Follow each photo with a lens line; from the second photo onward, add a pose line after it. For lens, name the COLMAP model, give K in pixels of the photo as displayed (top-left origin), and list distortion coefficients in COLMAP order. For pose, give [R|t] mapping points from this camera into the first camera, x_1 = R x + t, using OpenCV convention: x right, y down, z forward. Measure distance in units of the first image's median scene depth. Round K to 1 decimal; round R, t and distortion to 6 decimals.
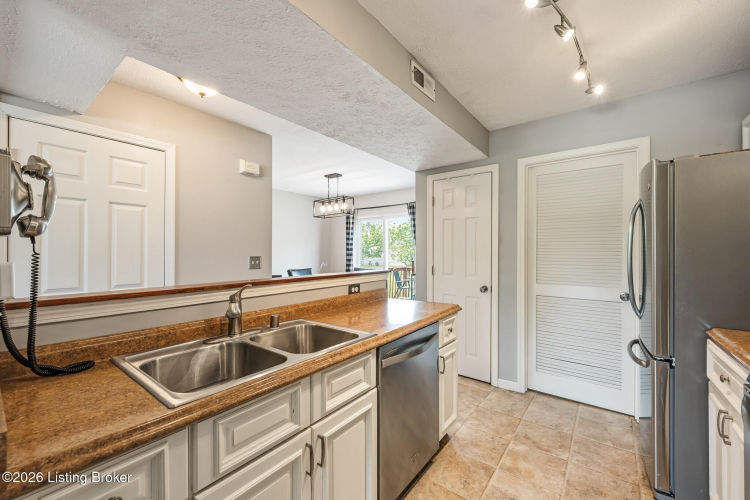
lens RADIAL K [[310.2, 0, 373.7], [0, 310.2, 248.0], [0, 0, 1]] dist [0.001431, 0.000880]
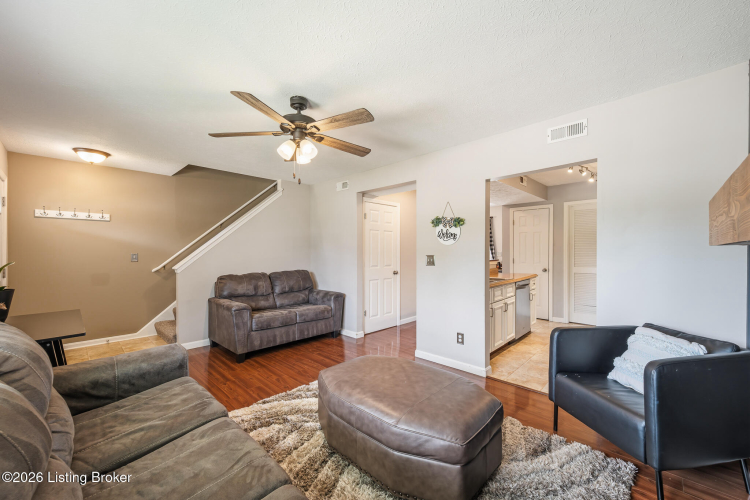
lens RADIAL K [[302.2, 0, 375.5], [0, 302.2, 251.8], [0, 0, 1]] dist [0.000632, 0.000000]
pose [[0.993268, -0.007933, -0.115570, -0.474078], [0.009517, 0.999868, 0.013167, -0.013751], [0.115451, -0.014178, 0.993212, -0.985328]]
